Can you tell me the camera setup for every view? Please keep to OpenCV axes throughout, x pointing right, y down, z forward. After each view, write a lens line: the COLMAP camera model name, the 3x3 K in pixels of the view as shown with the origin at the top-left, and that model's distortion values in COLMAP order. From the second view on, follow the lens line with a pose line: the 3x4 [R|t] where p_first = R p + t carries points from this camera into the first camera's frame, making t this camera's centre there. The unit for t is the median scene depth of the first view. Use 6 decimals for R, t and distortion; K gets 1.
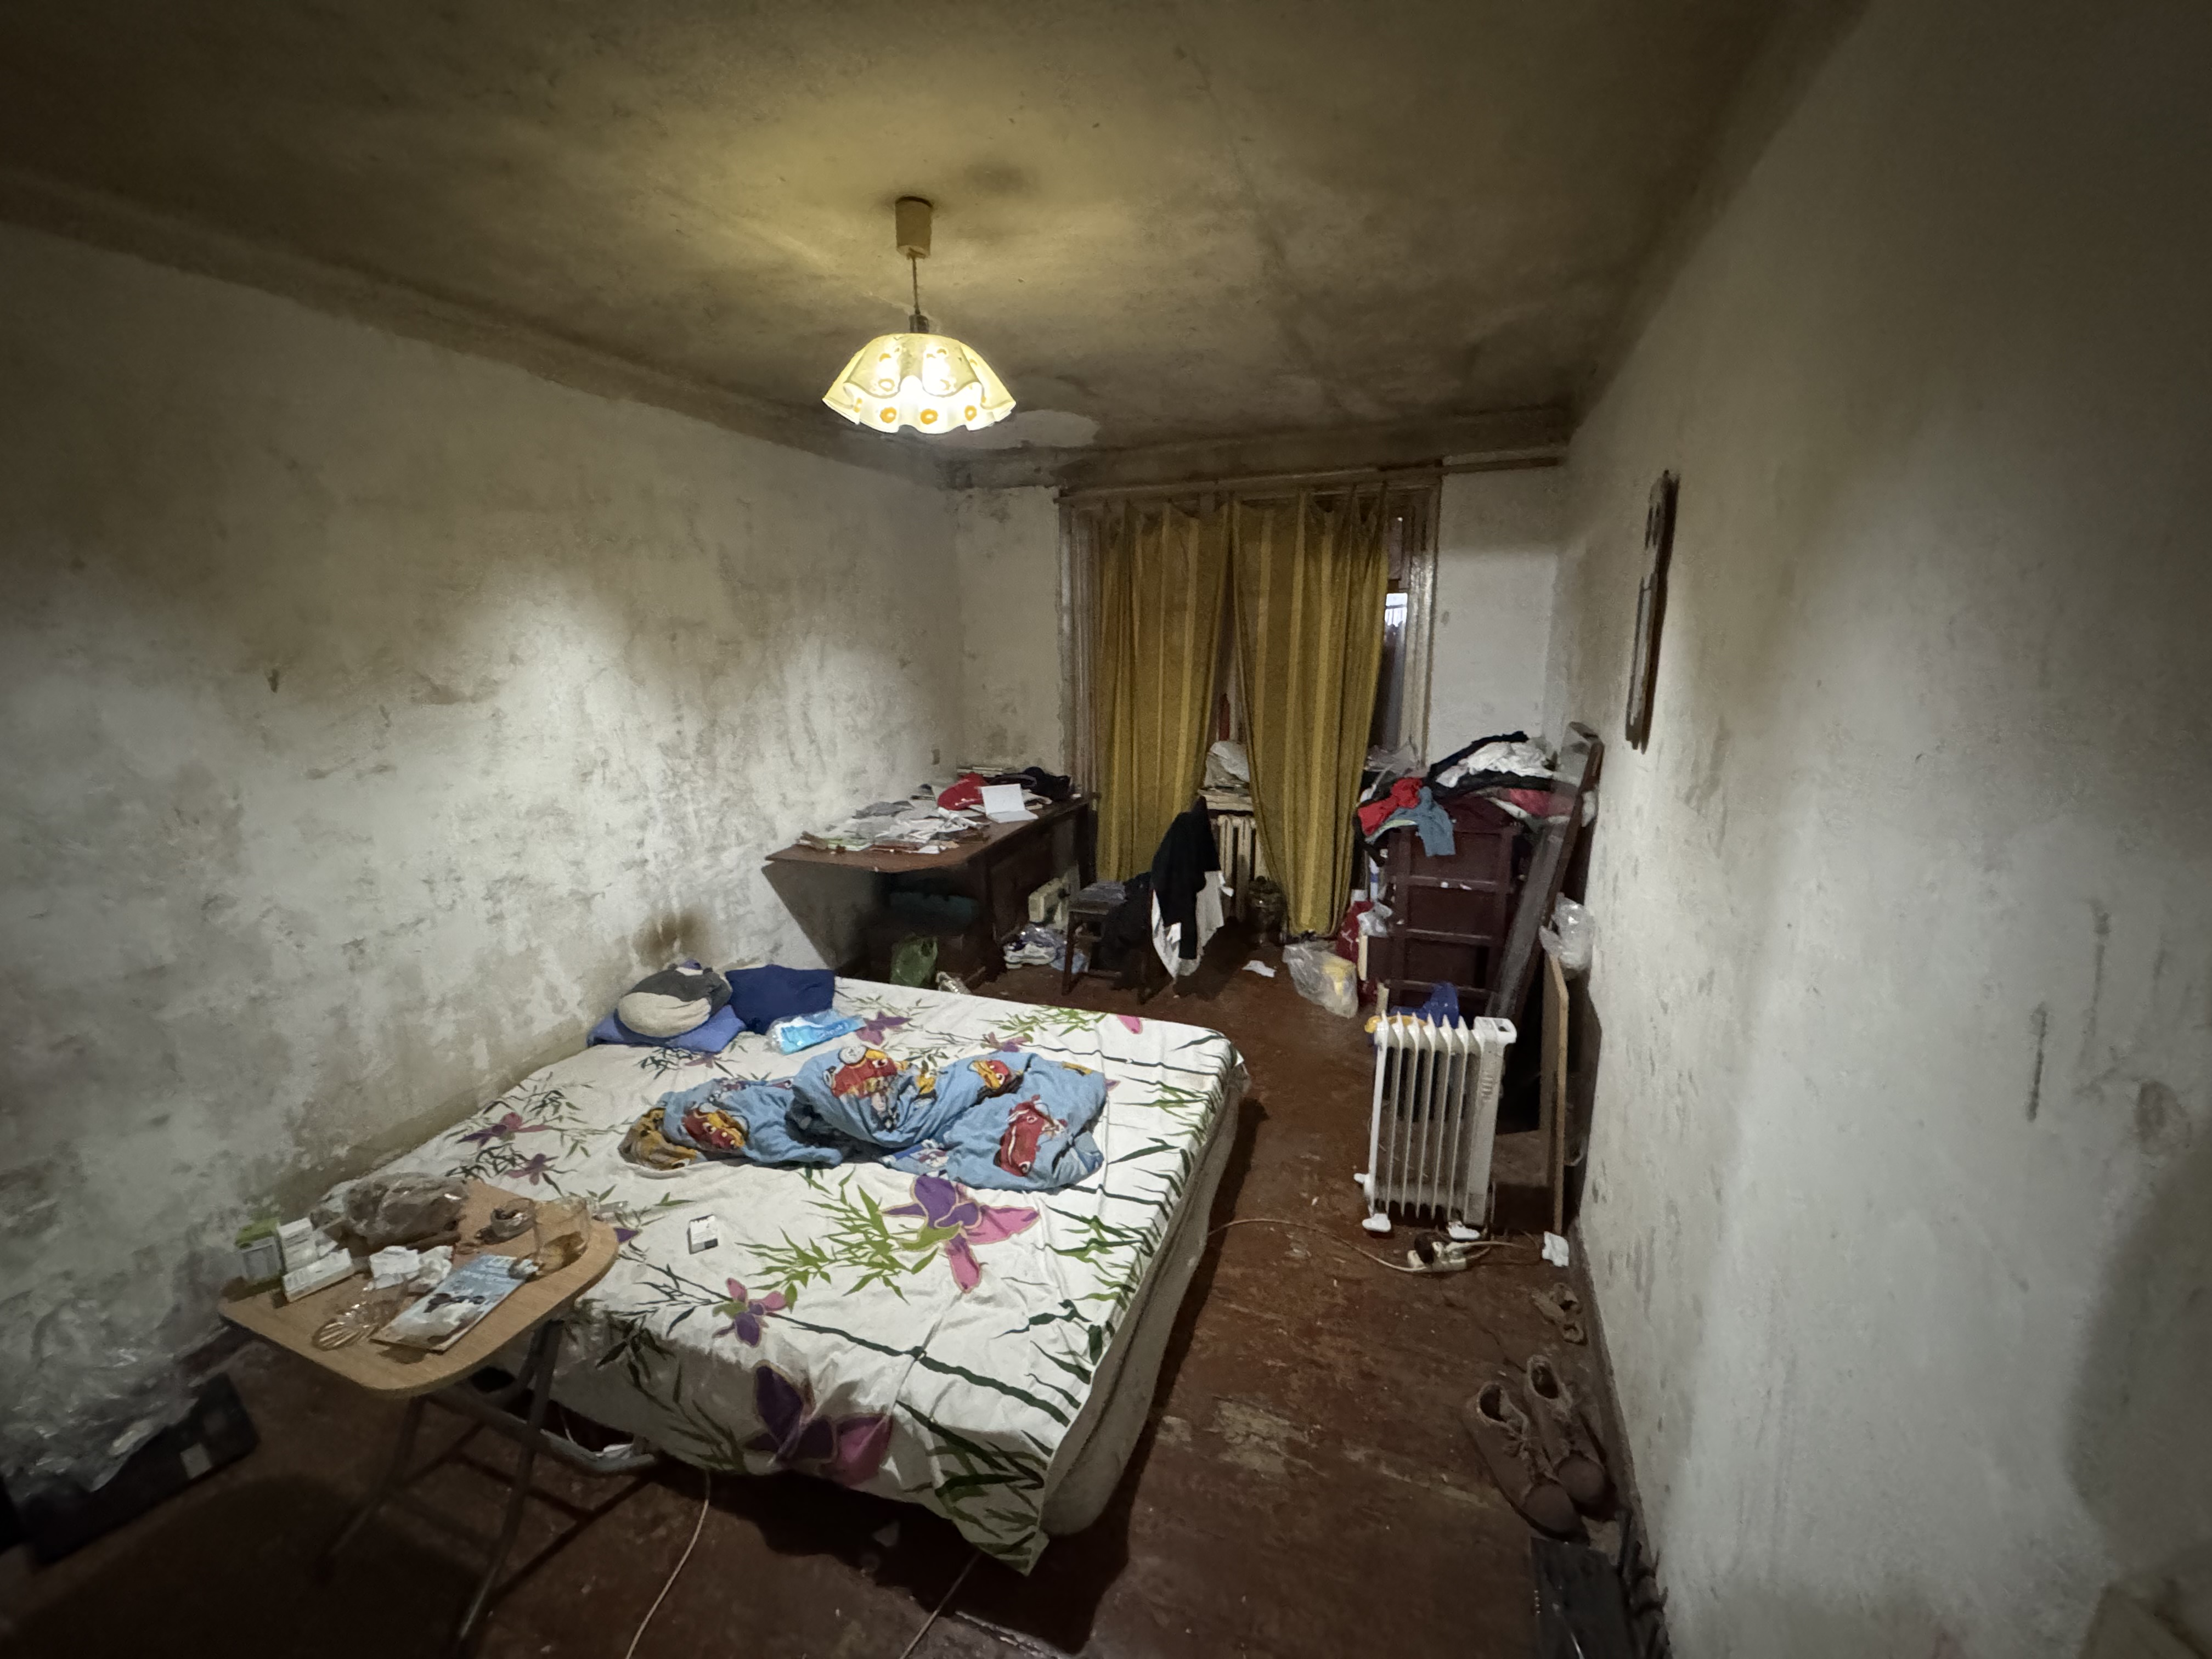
lens RADIAL K [[882.5, 0, 1104.5], [0, 882.5, 825.0], [0, 0, 1]] dist [-0.001228, -0.000126]
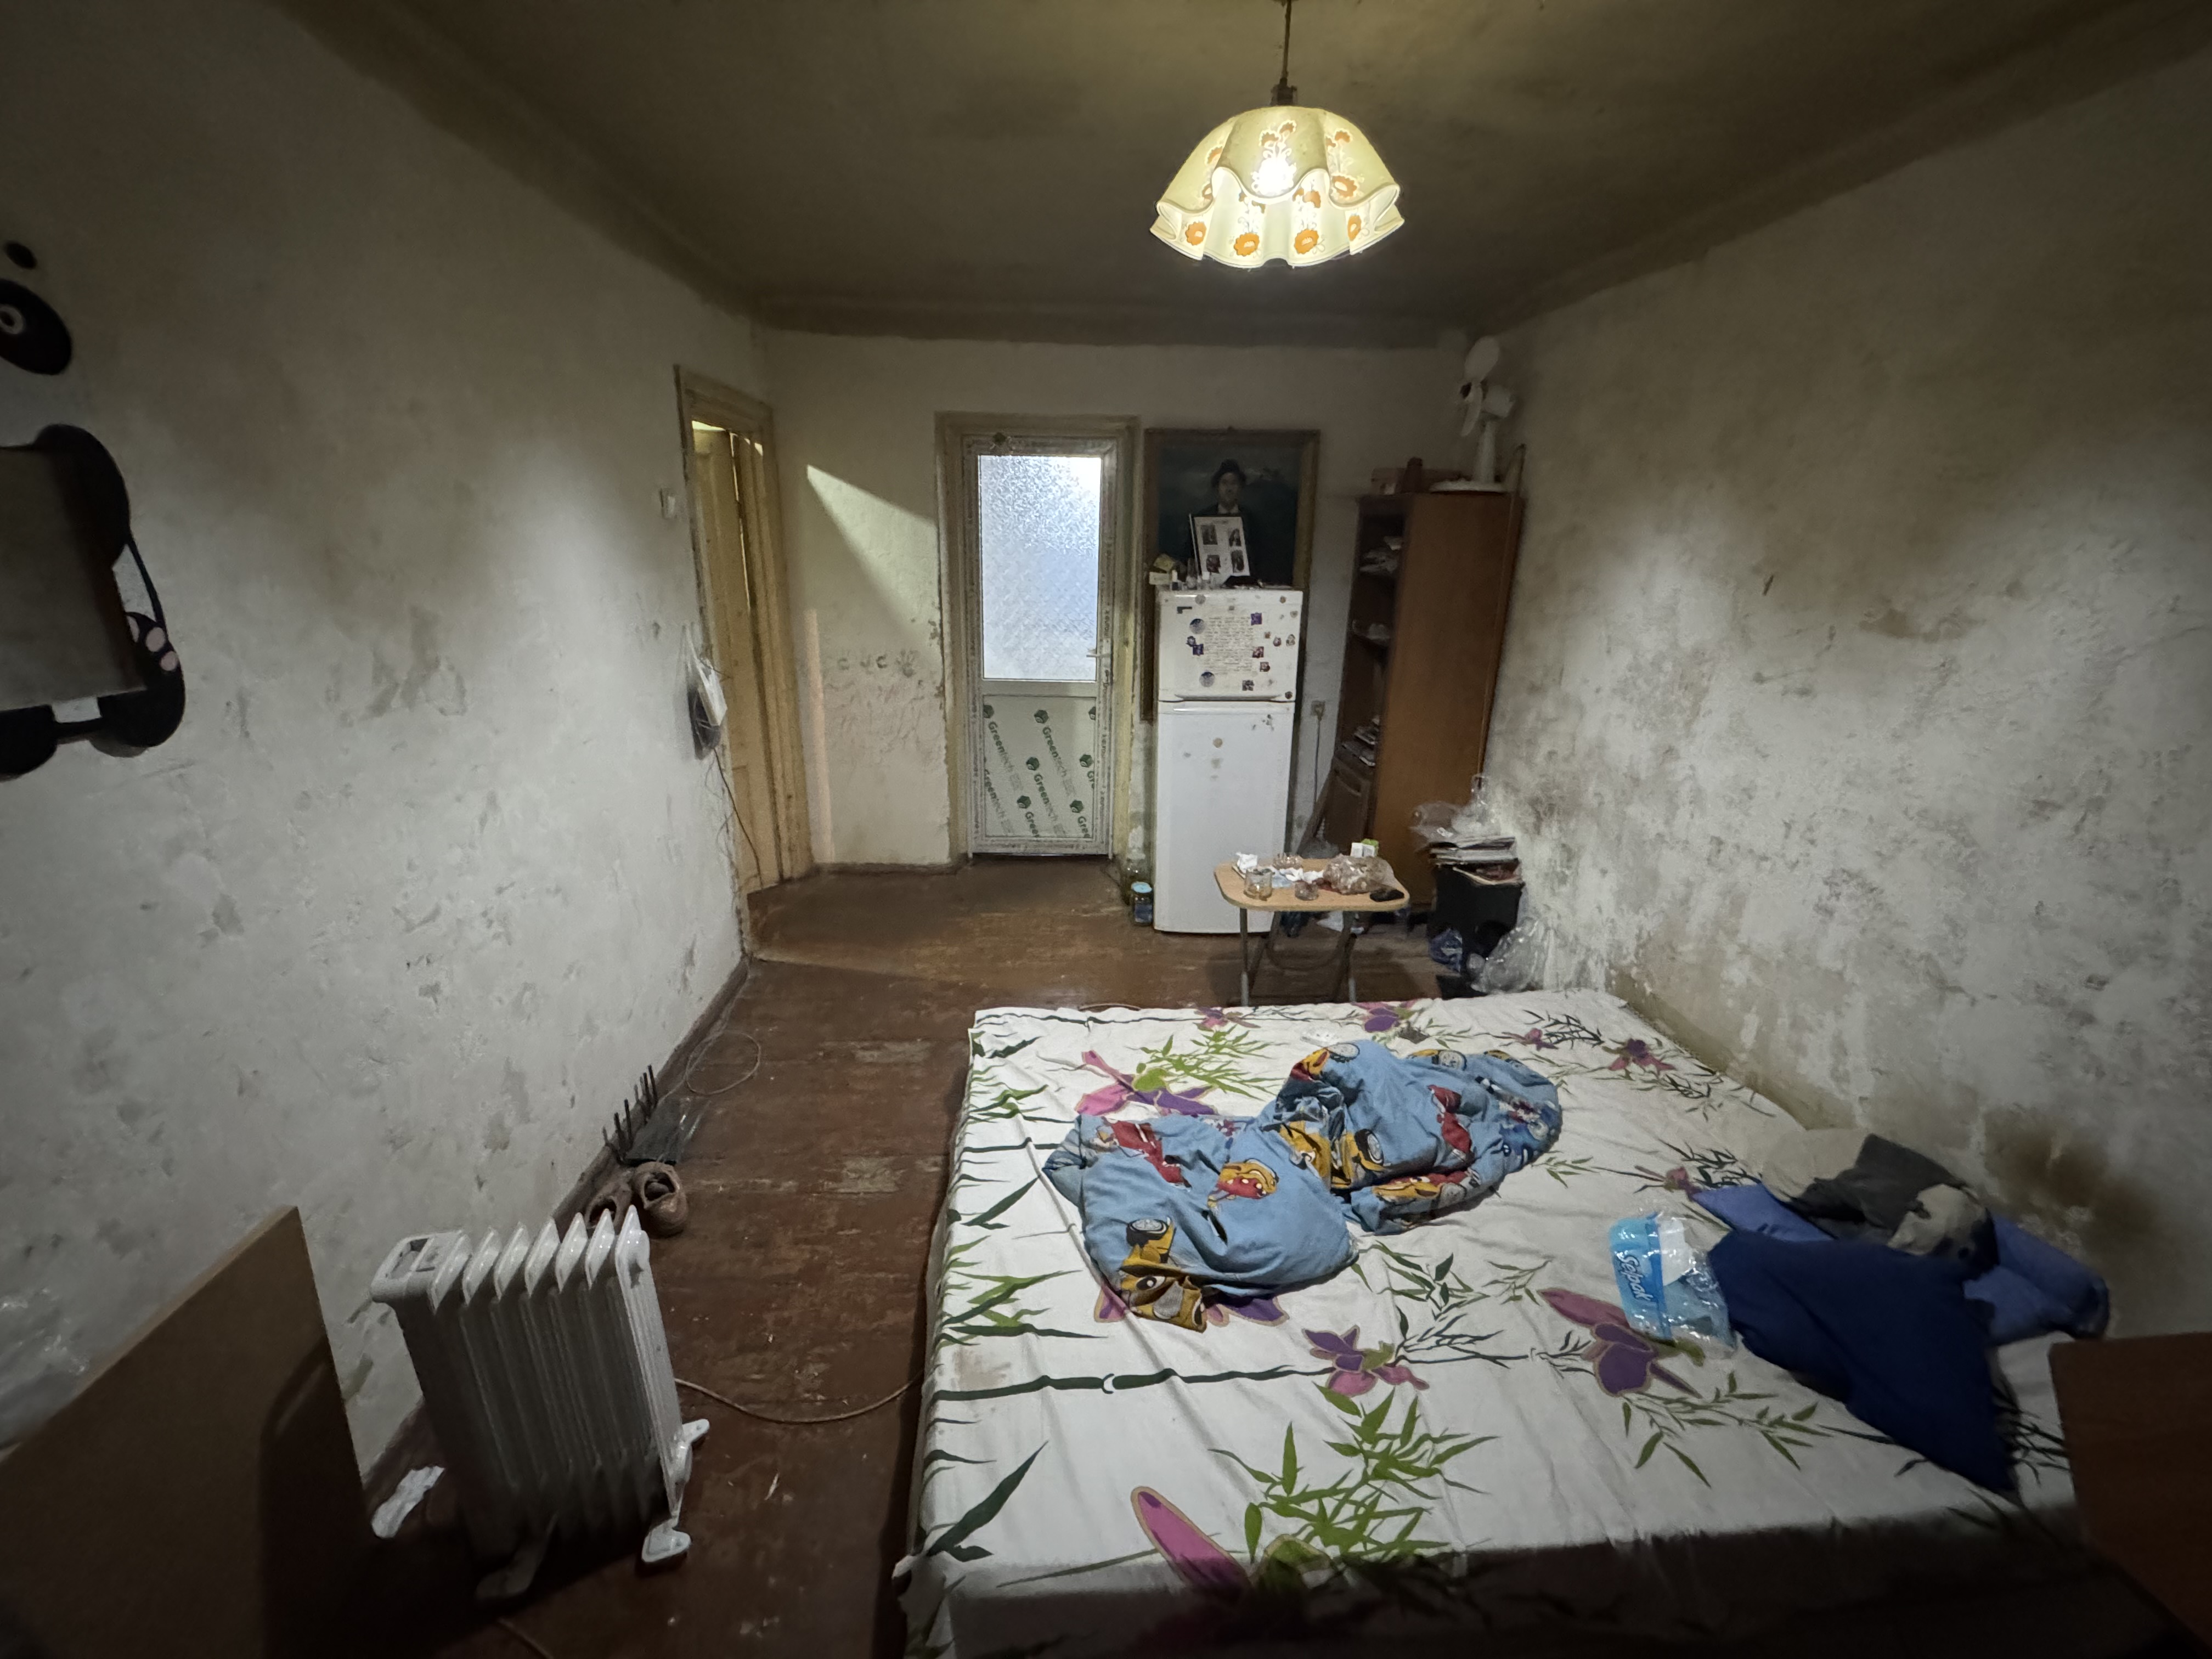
lens RADIAL K [[882.5, 0, 1111.6], [0, 882.5, 828.2], [0, 0, 1]] dist [-0.001228, -0.000126]
pose [[-0.908699, 0.130365, -0.396574, 0.211367], [-0.097128, 0.857891, 0.504569, -0.311202], [0.405995, 0.497019, -0.766902, 1.369227]]
